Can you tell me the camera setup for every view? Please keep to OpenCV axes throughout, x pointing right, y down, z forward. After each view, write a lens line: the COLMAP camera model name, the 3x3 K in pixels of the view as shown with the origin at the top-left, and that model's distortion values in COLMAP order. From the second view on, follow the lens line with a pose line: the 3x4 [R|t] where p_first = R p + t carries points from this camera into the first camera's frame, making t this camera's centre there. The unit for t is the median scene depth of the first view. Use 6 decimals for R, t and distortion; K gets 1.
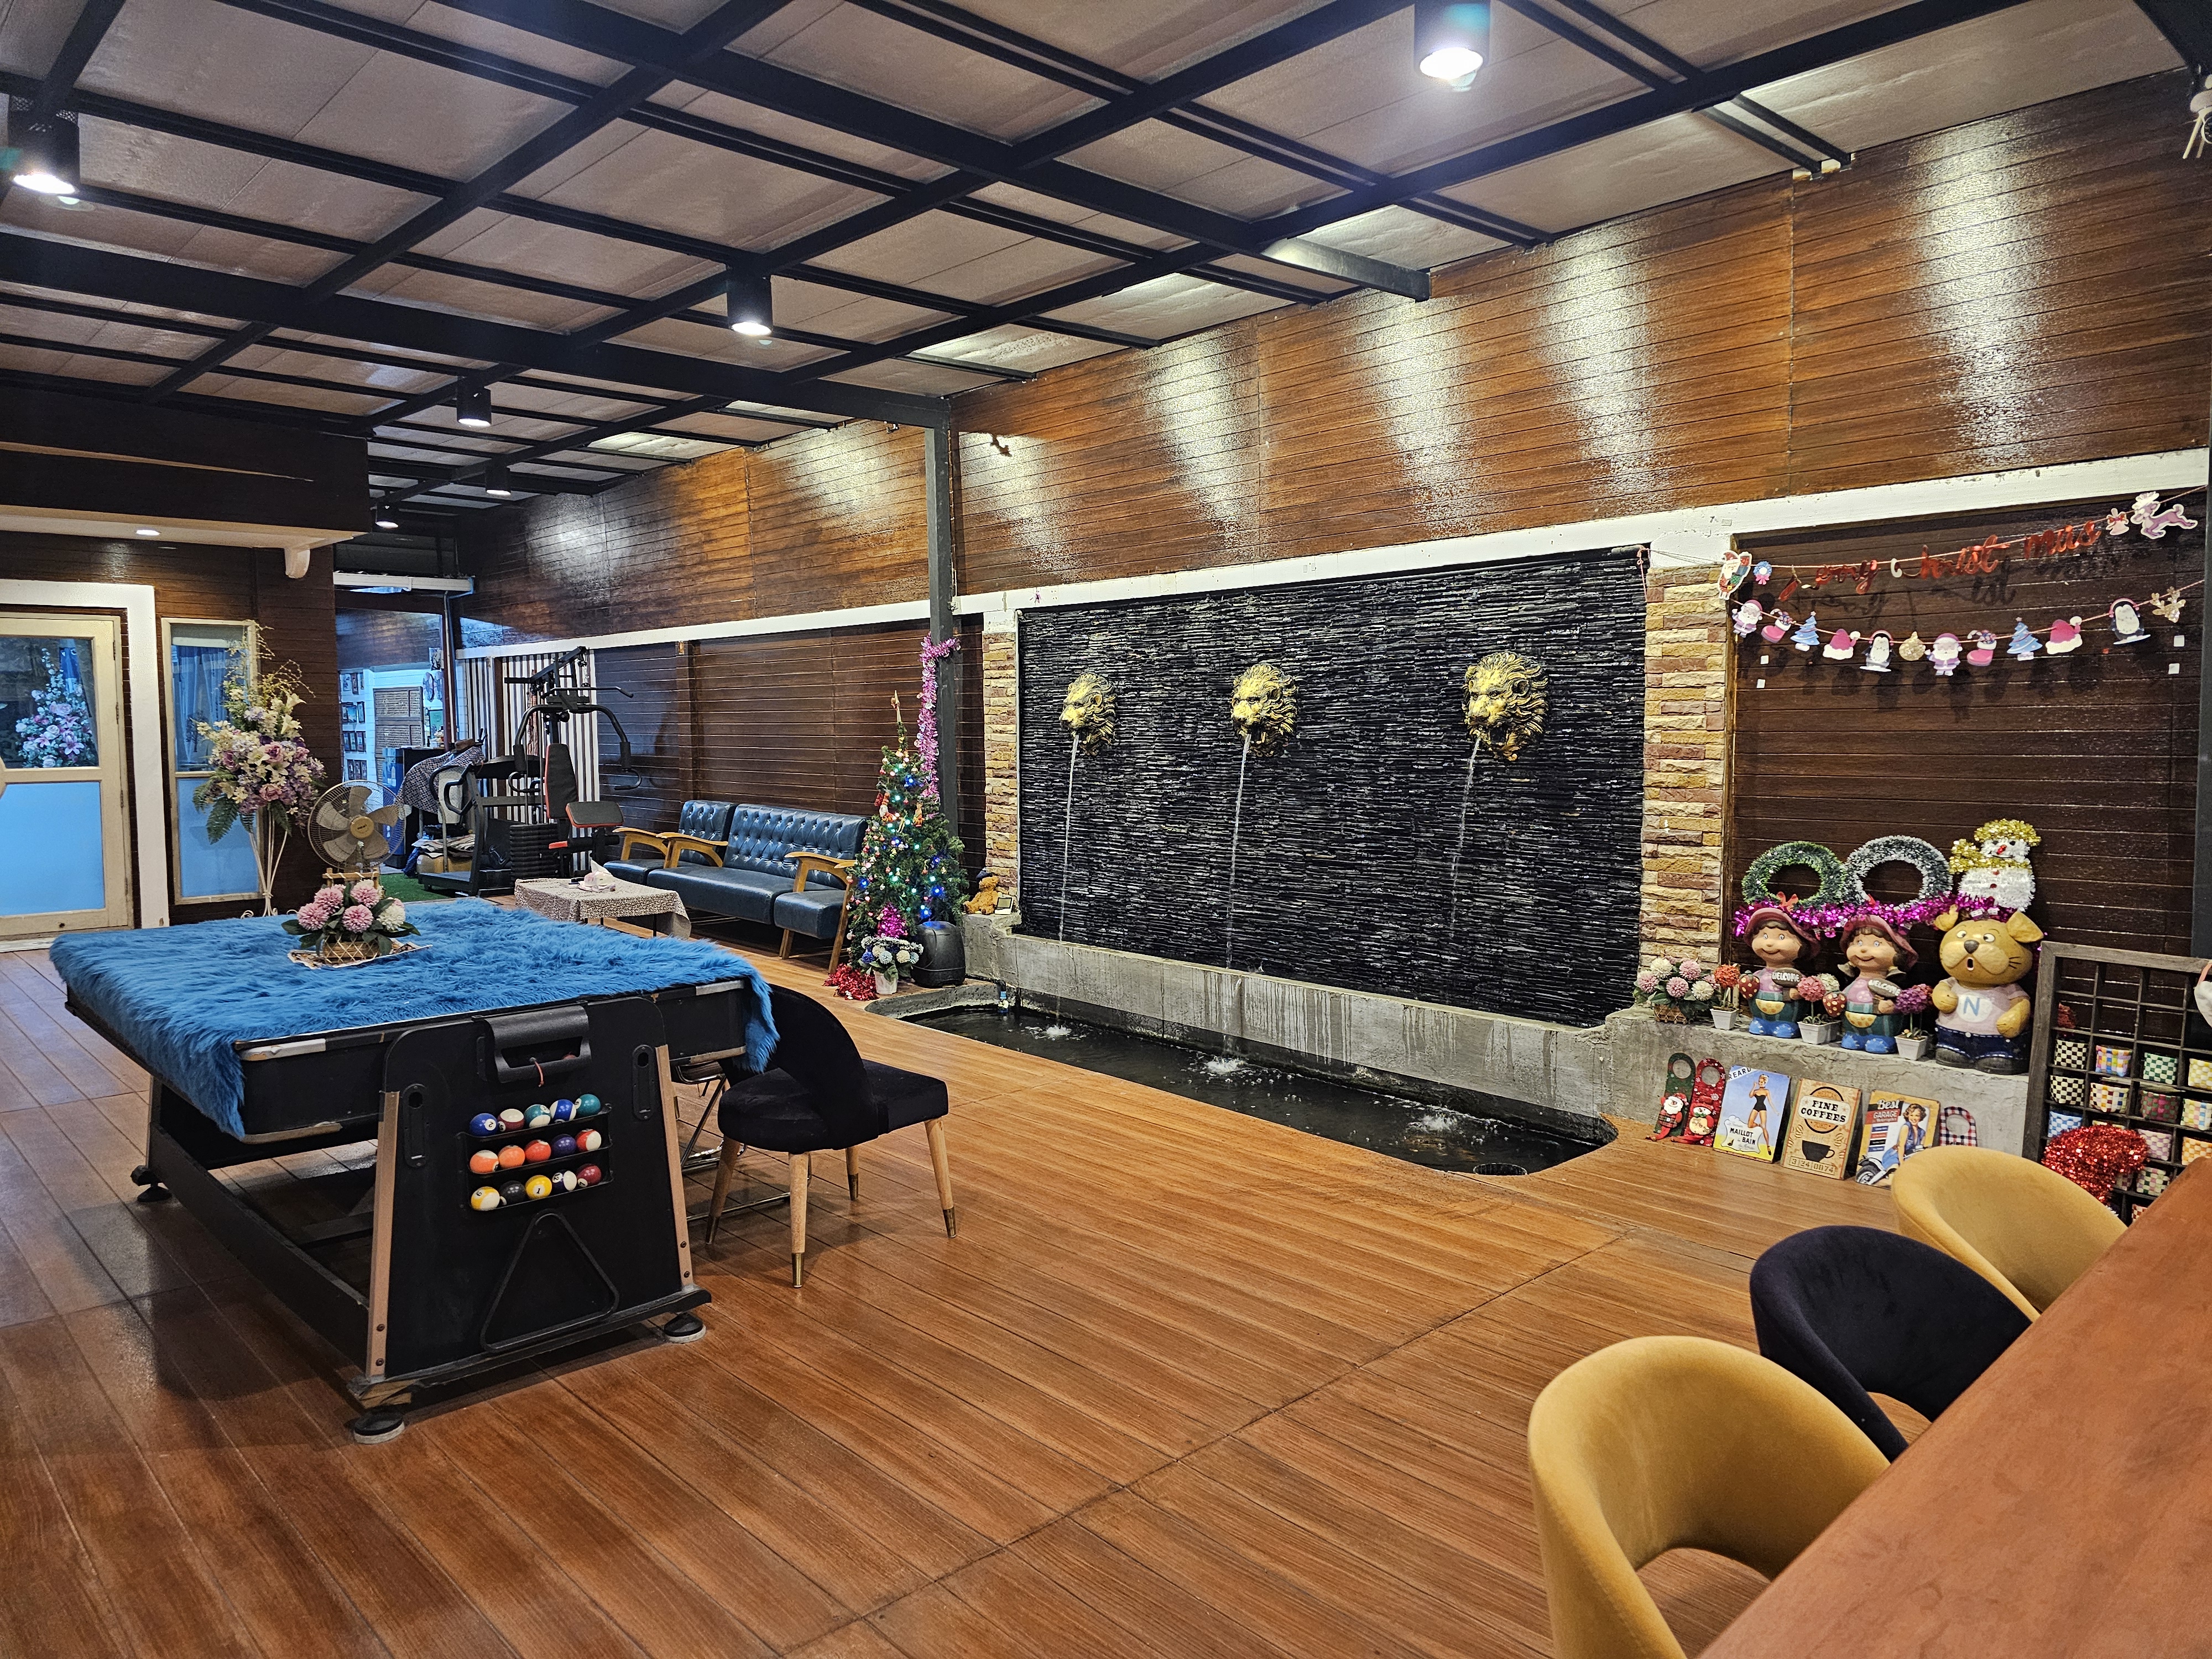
lens RADIAL K [[1477.7, 0, 1105.2], [0, 1477.7, 822.1], [0, 0, 1]] dist [0.073869, -0.071120]
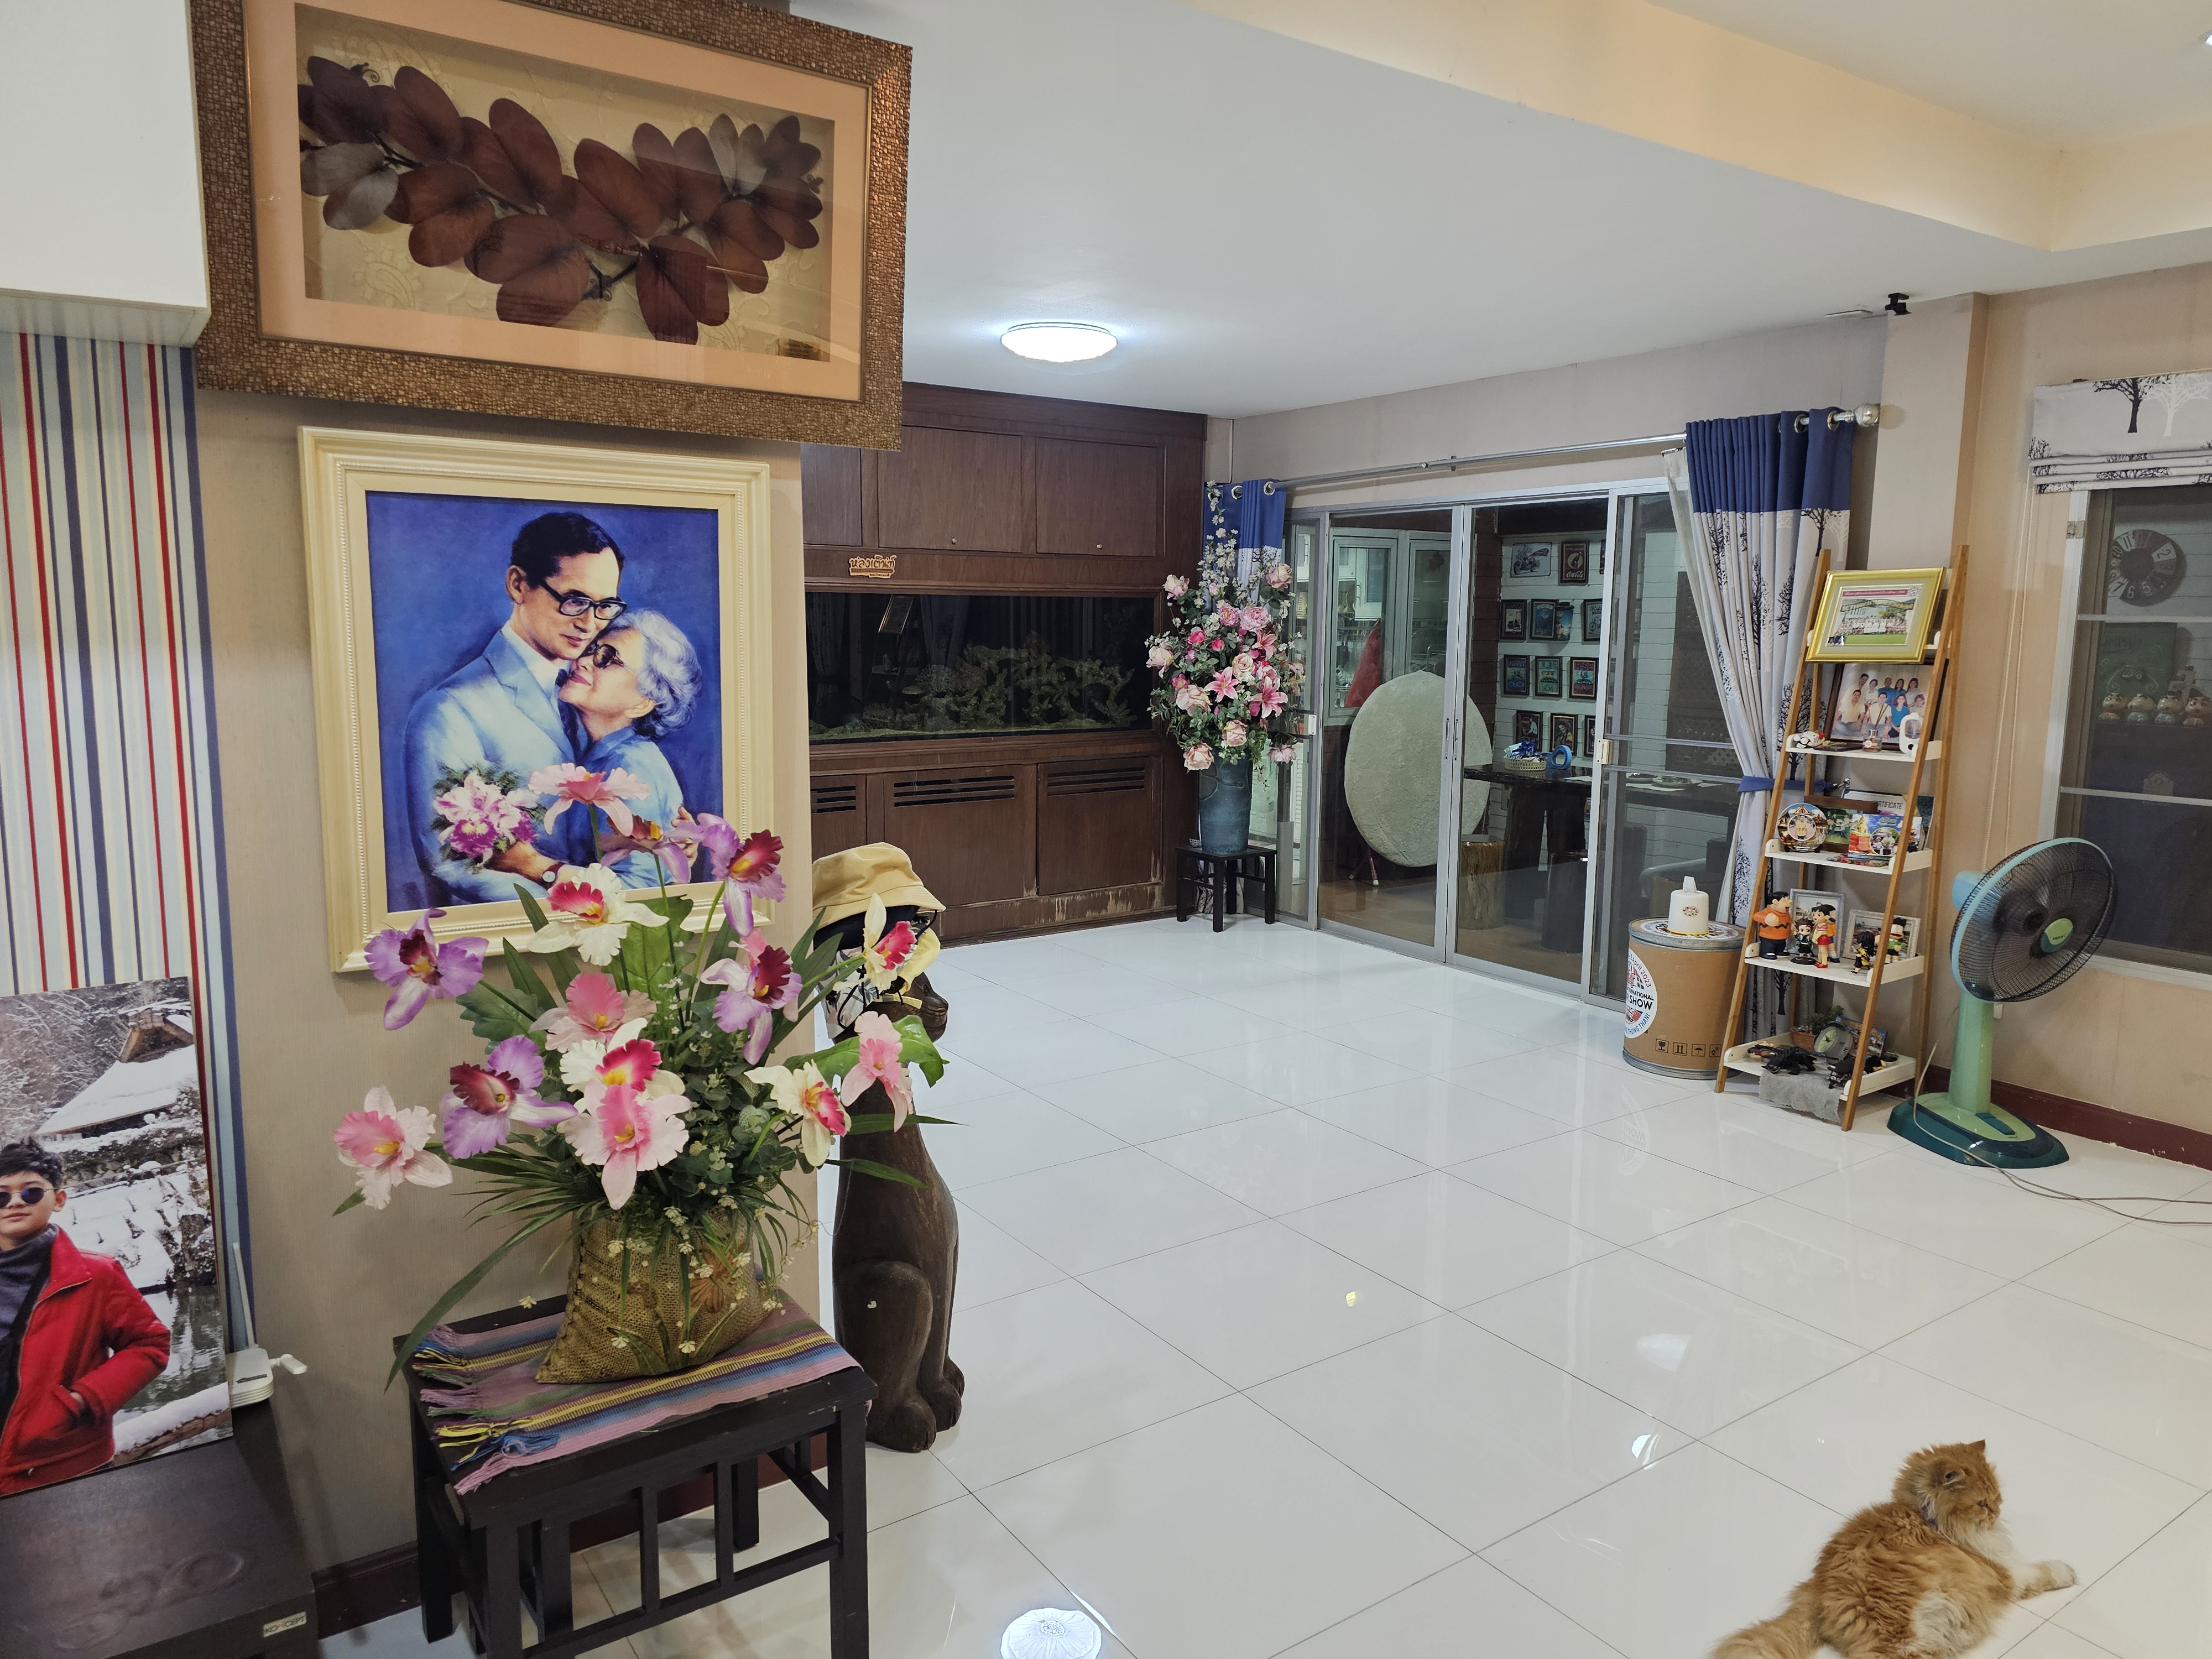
lens RADIAL K [[1477.7, 0, 1107.6], [0, 1477.7, 822.6], [0, 0, 1]] dist [0.073869, -0.071120]
pose [[0.987296, 0.035573, -0.154857, -1.874797], [-0.023741, 0.996702, 0.077597, -0.132243], [0.157107, -0.072935, 0.984885, 1.554997]]
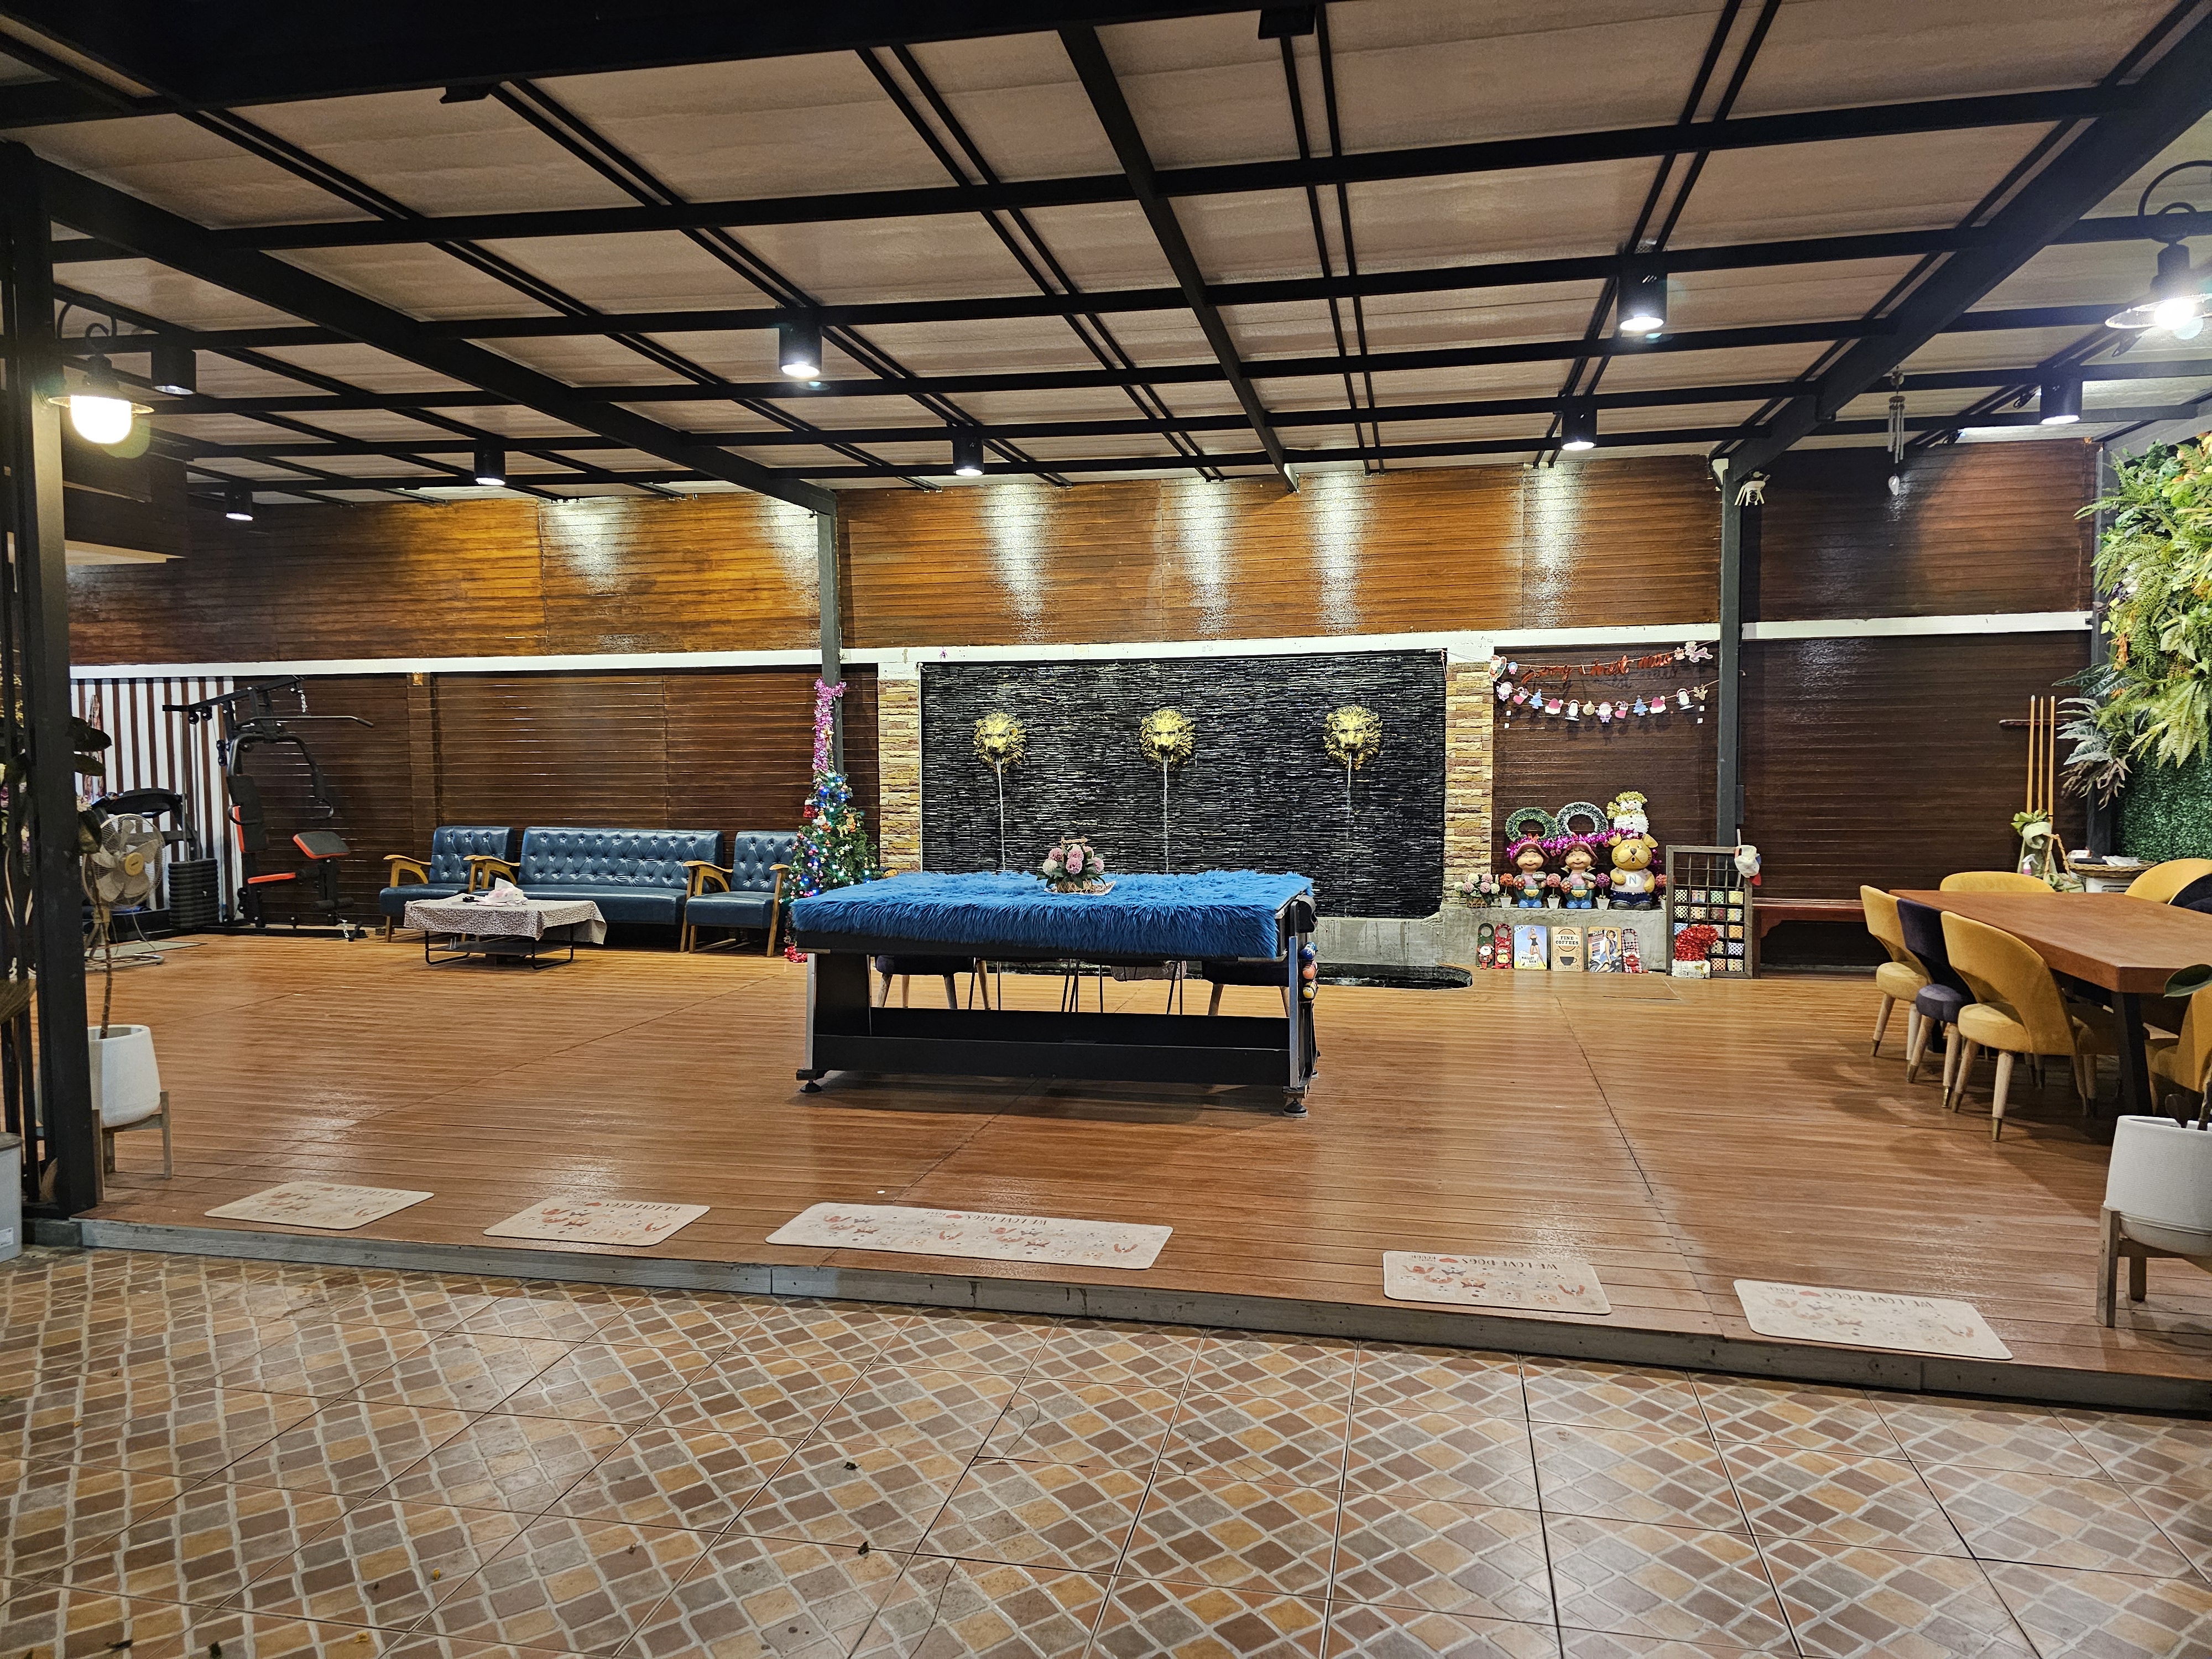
lens RADIAL K [[1477.7, 0, 1112.0], [0, 1477.7, 827.9], [0, 0, 1]] dist [0.073869, -0.071120]
pose [[0.820196, -0.033545, 0.571098, -1.011703], [0.043644, 0.999039, -0.003999, 0.022148], [-0.570415, 0.028205, 0.820872, -0.248513]]
